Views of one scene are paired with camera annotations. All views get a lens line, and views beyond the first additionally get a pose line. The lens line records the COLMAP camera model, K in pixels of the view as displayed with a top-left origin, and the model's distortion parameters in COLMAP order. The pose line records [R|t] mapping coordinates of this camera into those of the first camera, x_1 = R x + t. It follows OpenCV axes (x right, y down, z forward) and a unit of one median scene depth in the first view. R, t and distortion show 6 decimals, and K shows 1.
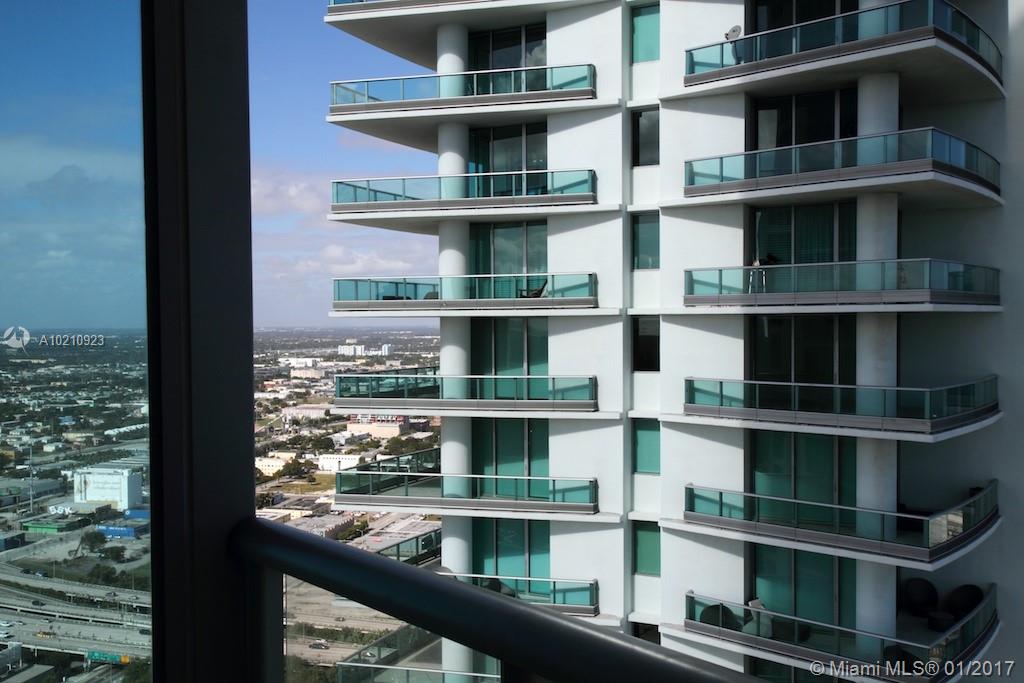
lens RADIAL K [[963.2, 0, 512.5], [0, 963.2, 349.1], [0, 0, 1]] dist [0.037338, 0.000000]
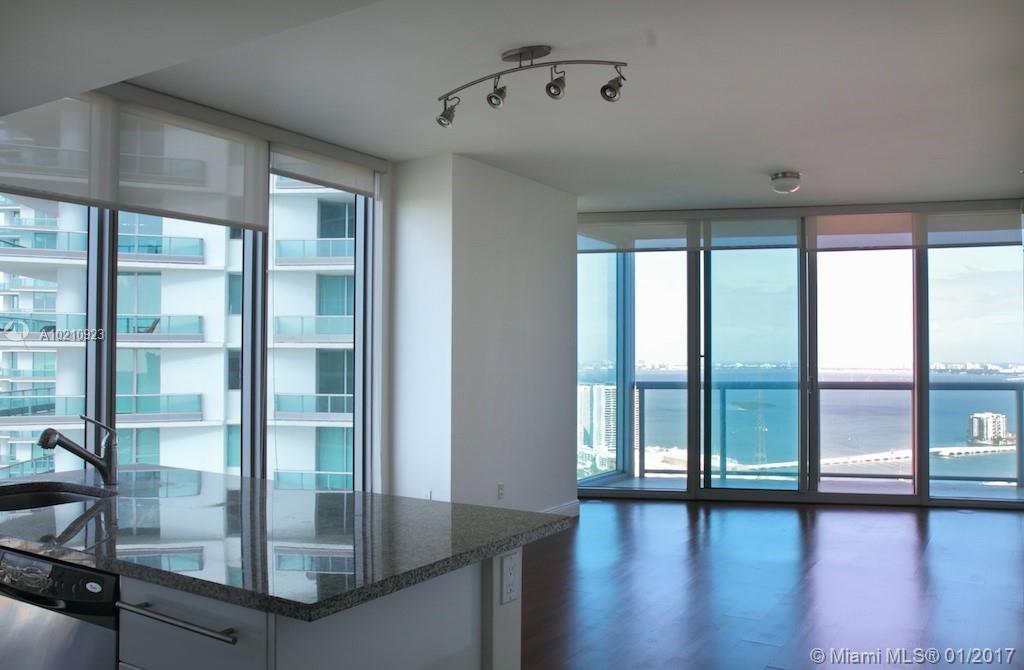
lens RADIAL K [[822.3, 0, 510.2], [0, 822.3, 350.7], [0, 0, 1]] dist [-0.055826, 0.010967]
pose [[0.786611, 0.012164, 0.617329, -0.268820], [0.011064, 0.999368, -0.033789, 0.011632], [-0.617350, 0.033409, 0.785979, -0.138756]]
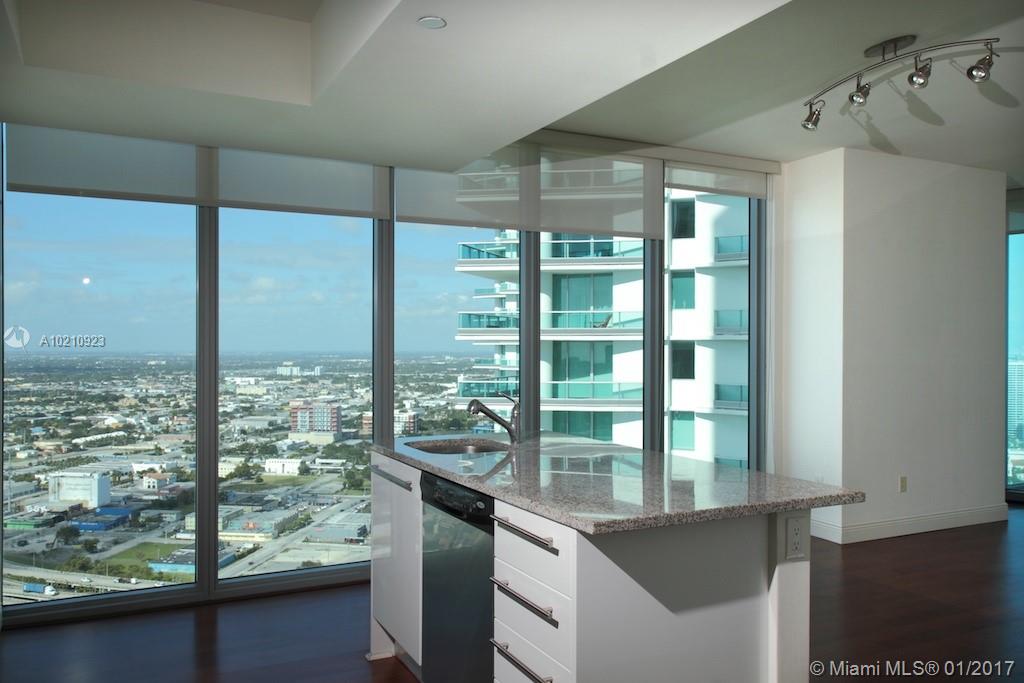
lens RADIAL K [[801.1, 0, 504.4], [0, 801.1, 346.4], [0, 0, 1]] dist [0.005795, 0.026655]
pose [[0.994069, 0.008098, 0.108449, -0.257396], [-0.004726, 0.999499, -0.031307, 0.013205], [-0.108648, 0.030609, 0.993609, -0.176937]]
